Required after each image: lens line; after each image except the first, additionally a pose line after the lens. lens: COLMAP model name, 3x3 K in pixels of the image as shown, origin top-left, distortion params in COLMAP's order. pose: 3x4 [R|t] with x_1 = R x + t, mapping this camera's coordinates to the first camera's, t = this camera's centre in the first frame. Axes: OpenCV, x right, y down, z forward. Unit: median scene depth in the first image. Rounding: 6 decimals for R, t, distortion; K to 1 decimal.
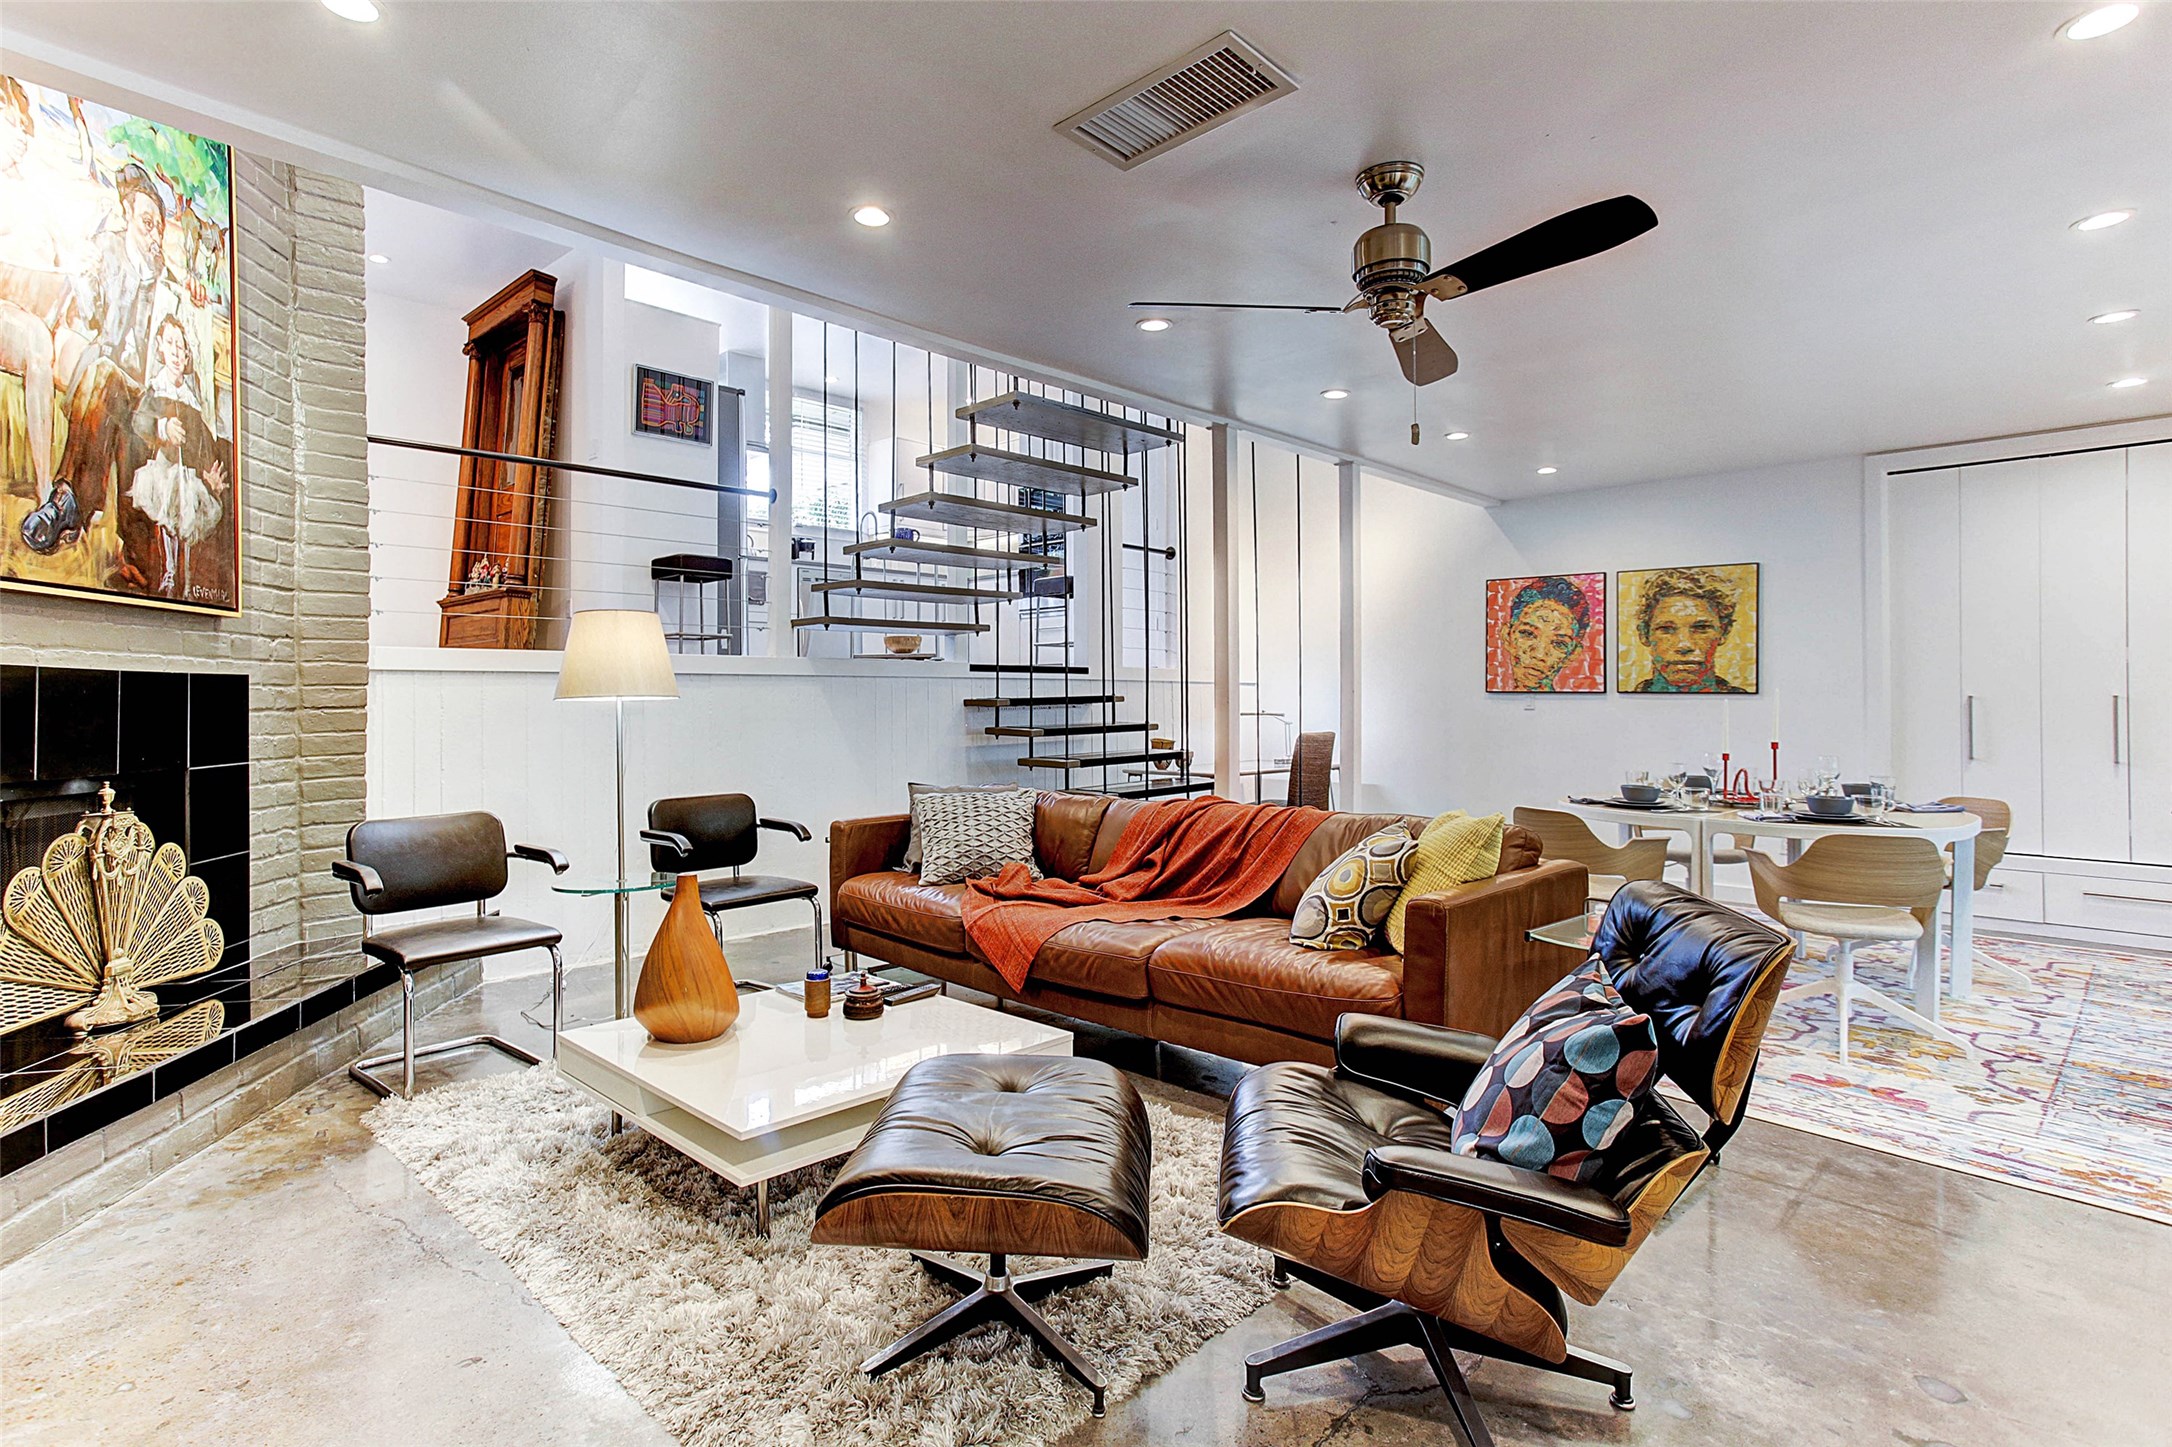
lens RADIAL K [[1077.7, 0, 1029.7], [0, 1077.7, 687.0], [0, 0, 1]] dist [-0.010896, 0.022841]
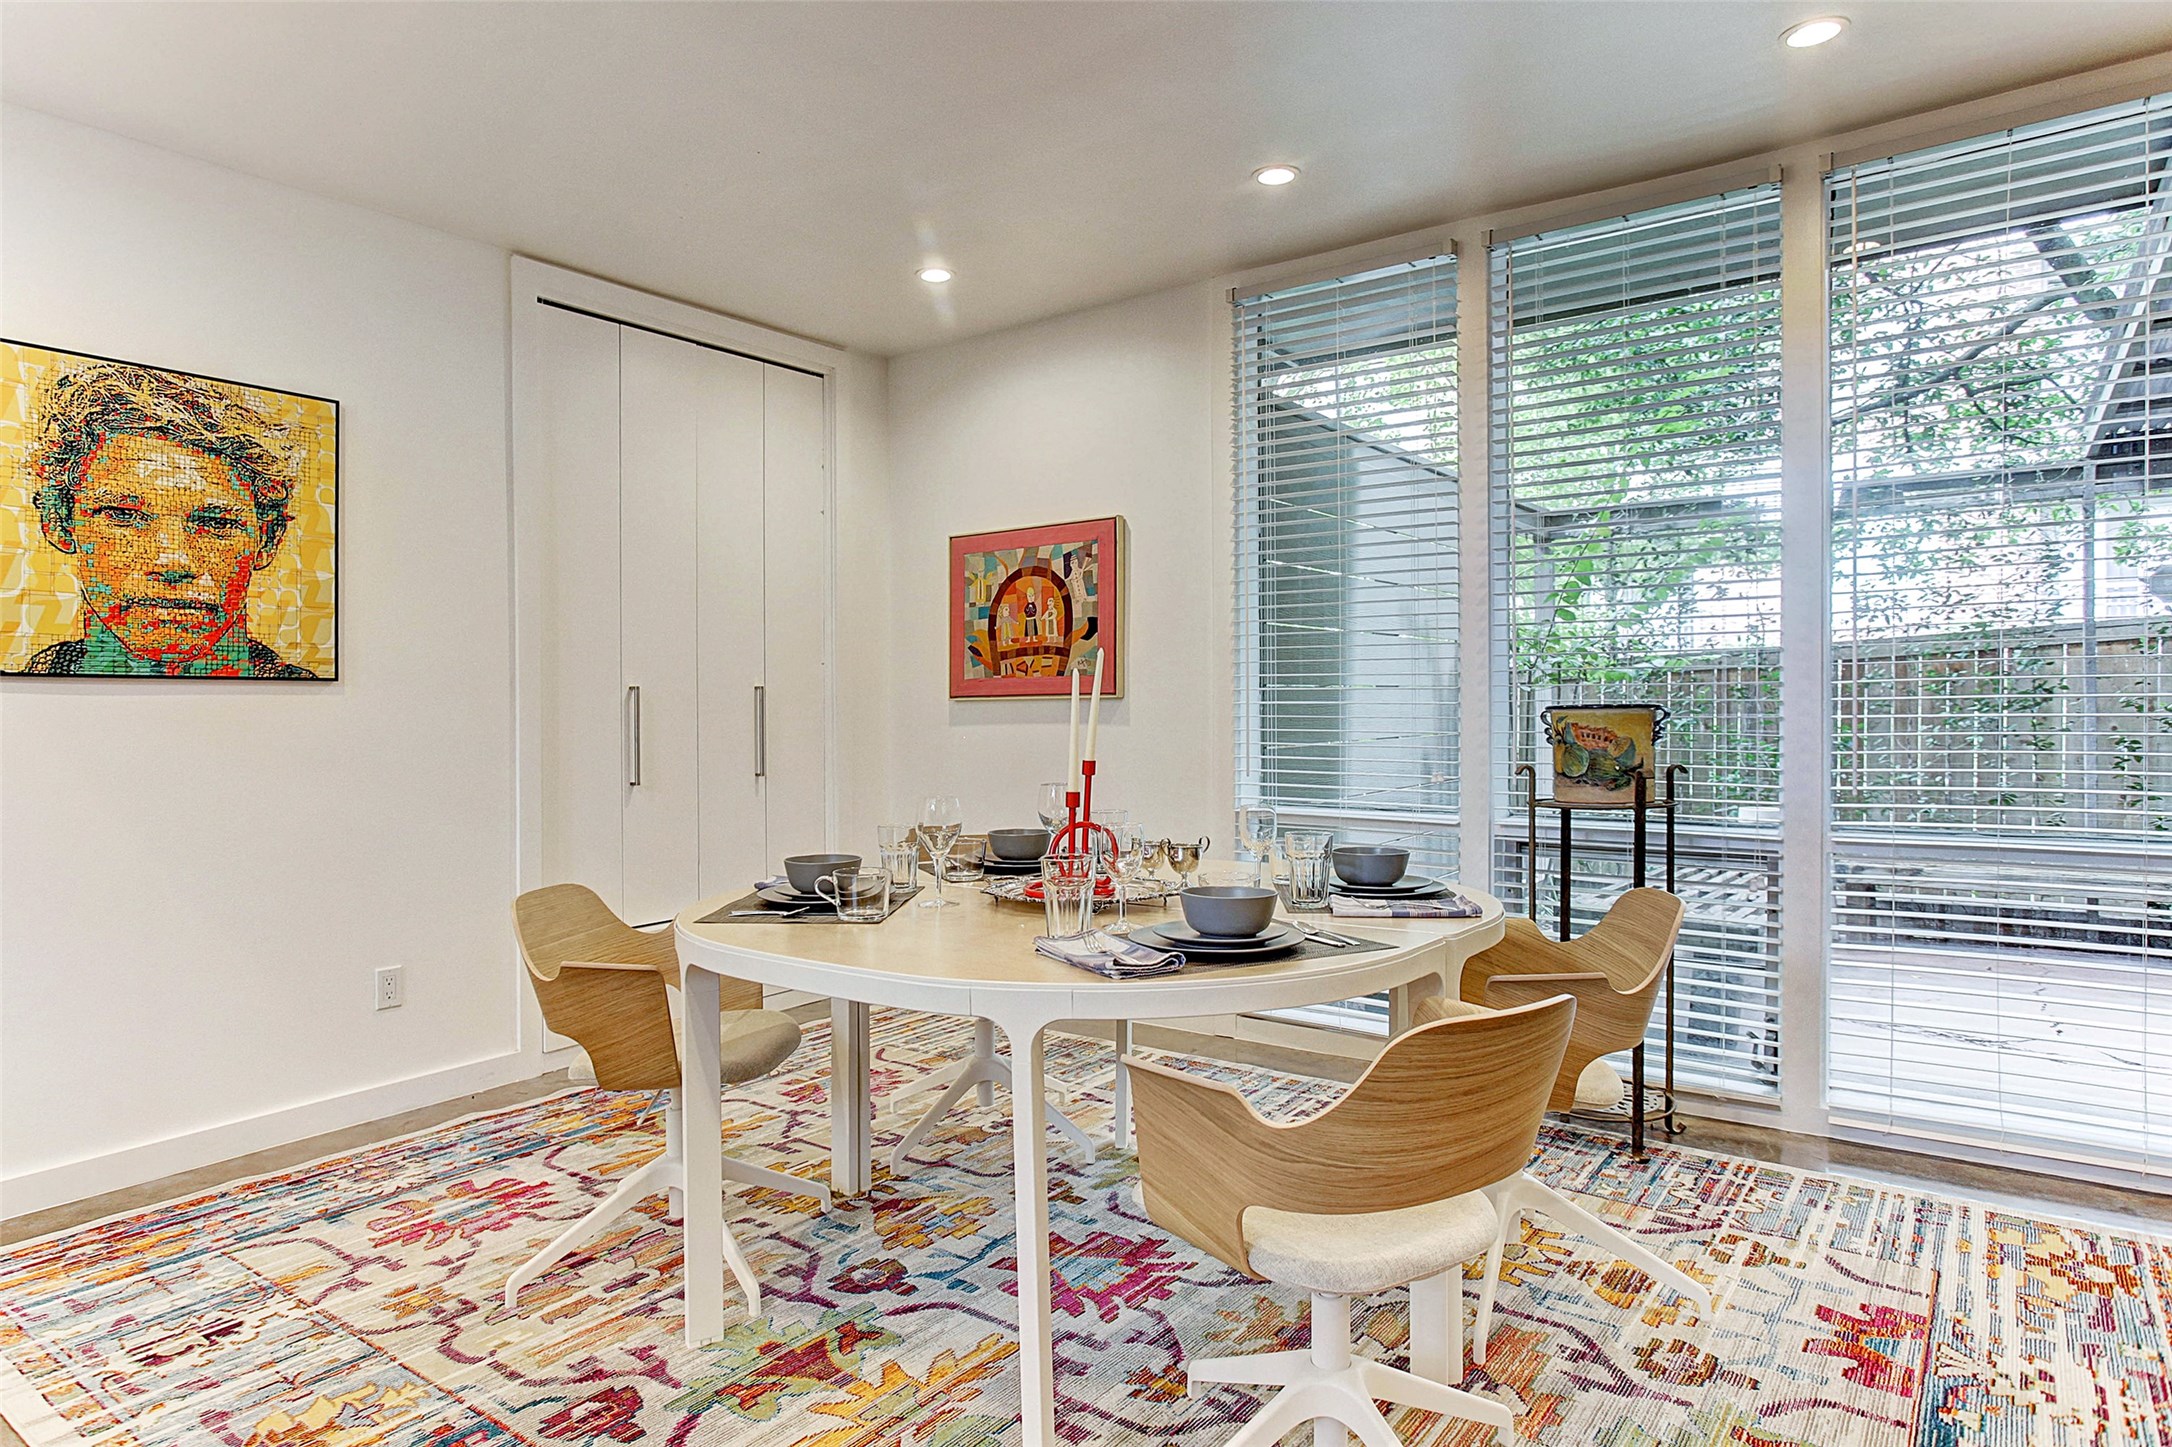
lens RADIAL K [[1228.8, 0, 1062.6], [0, 1228.8, 702.4], [0, 0, 1]] dist [-0.009099, 0.004545]
pose [[-0.160346, 0.005907, 0.987043, 0.199547], [0.007535, 0.999960, -0.004761, 0.038379], [-0.987032, 0.006674, -0.160384, 1.490833]]
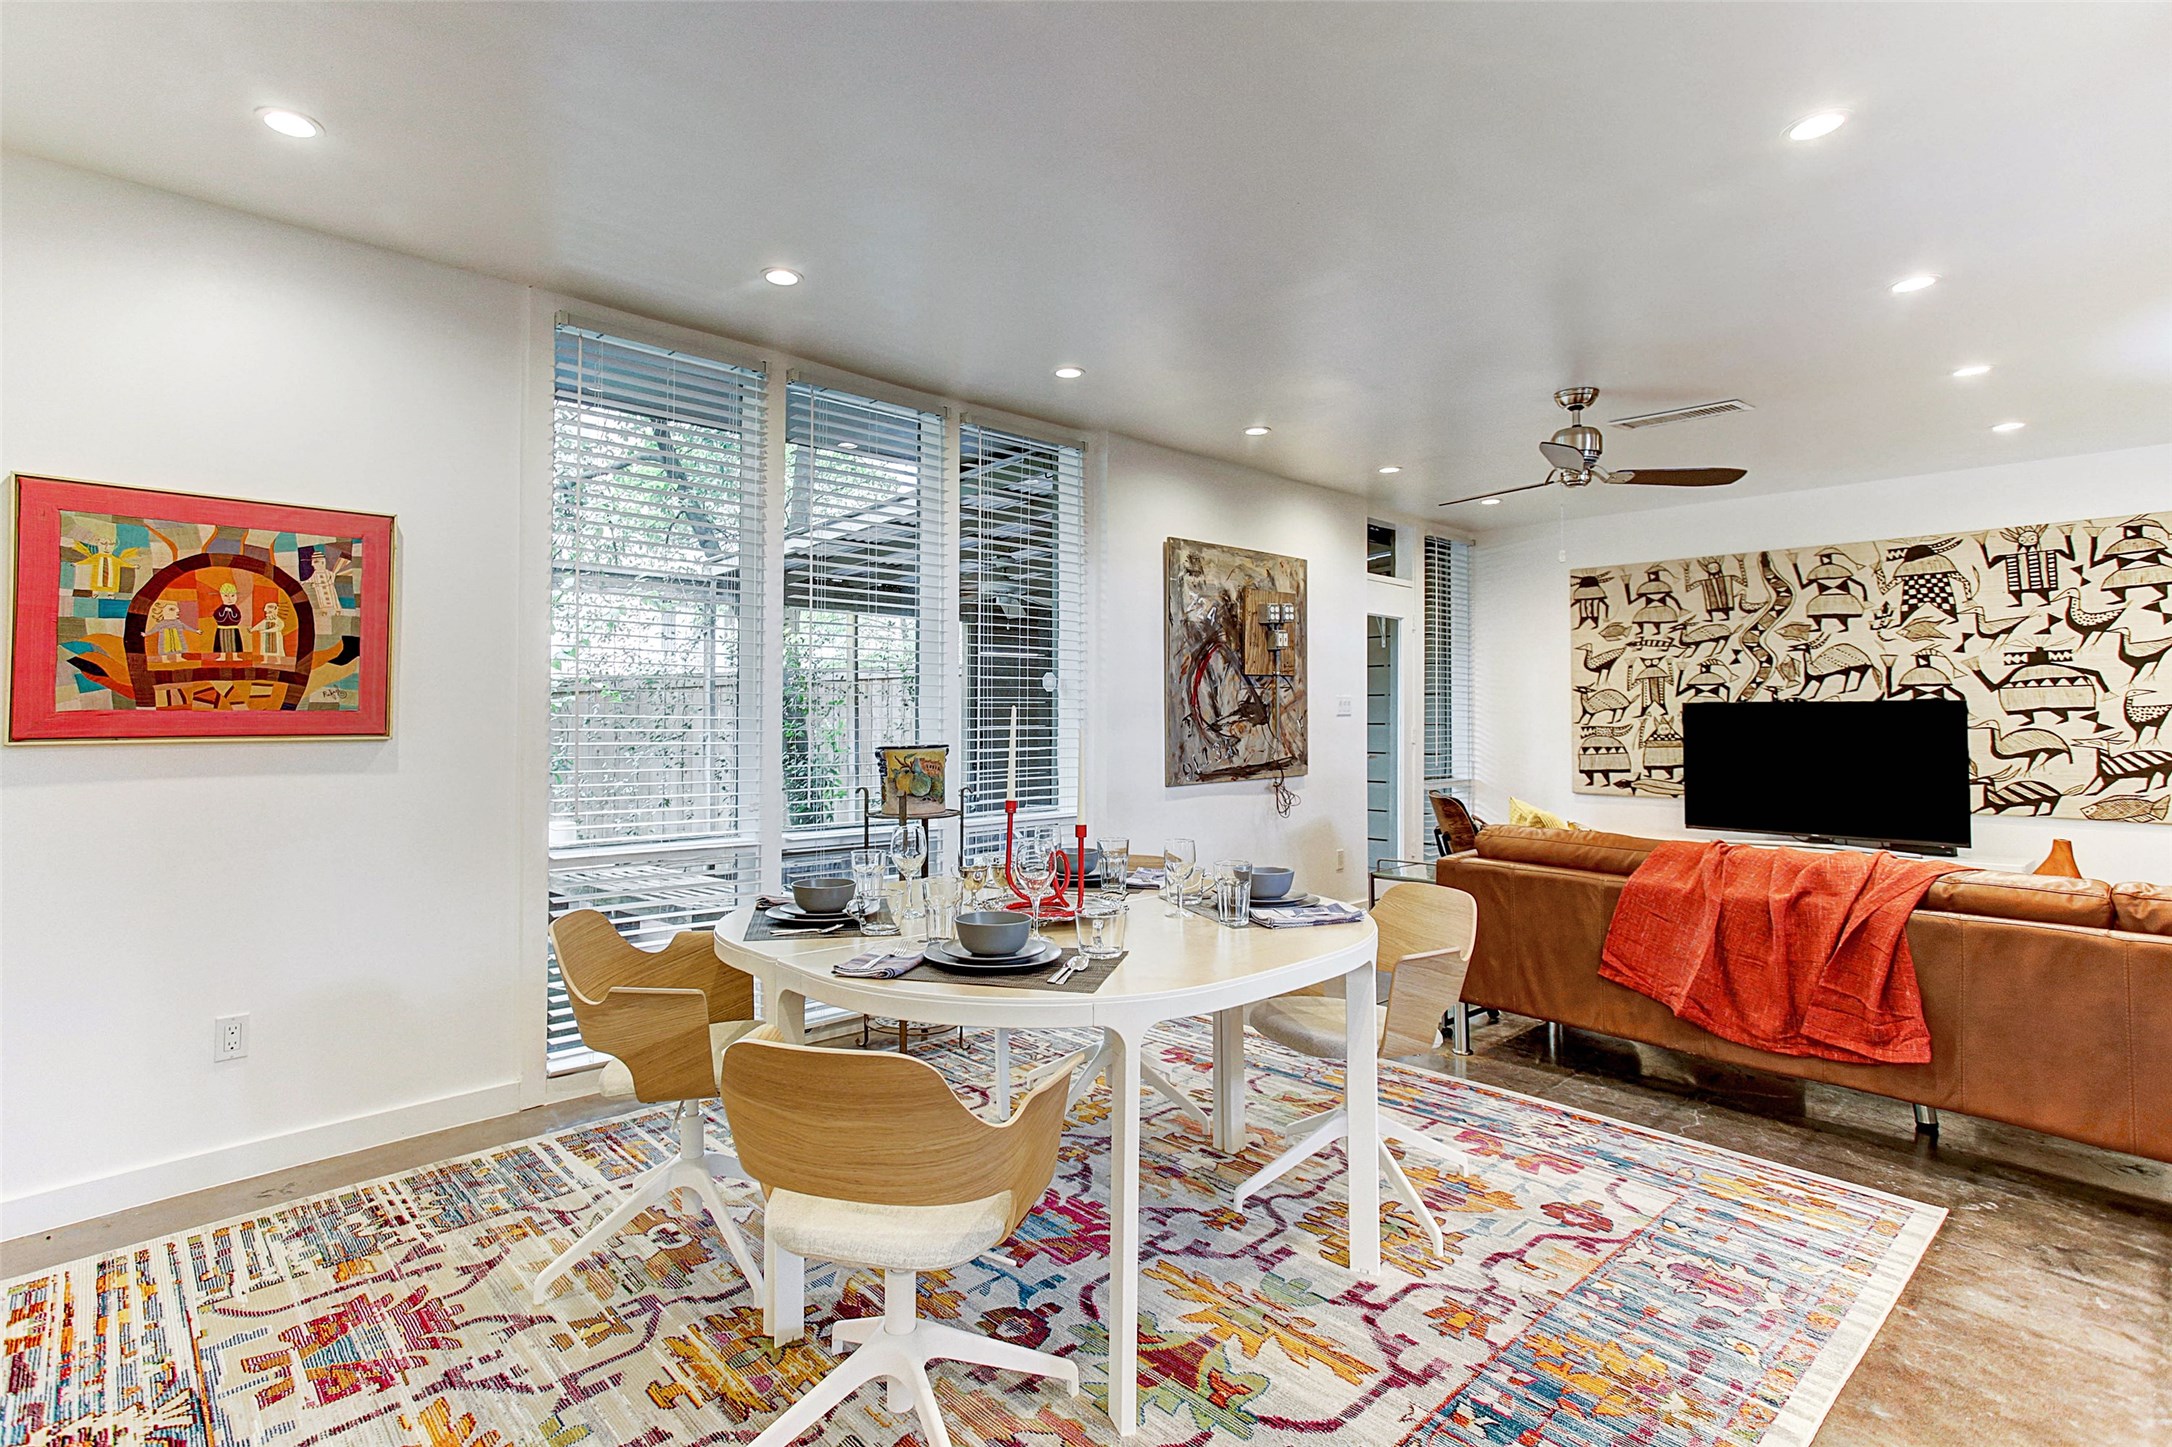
lens RADIAL K [[1077.7, 0, 1059.1], [0, 1077.7, 689.2], [0, 0, 1]] dist [-0.010896, 0.022841]
pose [[-0.999781, -0.001394, 0.020899, 0.870215], [-0.002026, 0.999541, -0.030229, 0.011470], [-0.020848, -0.030265, -0.999324, 2.121037]]
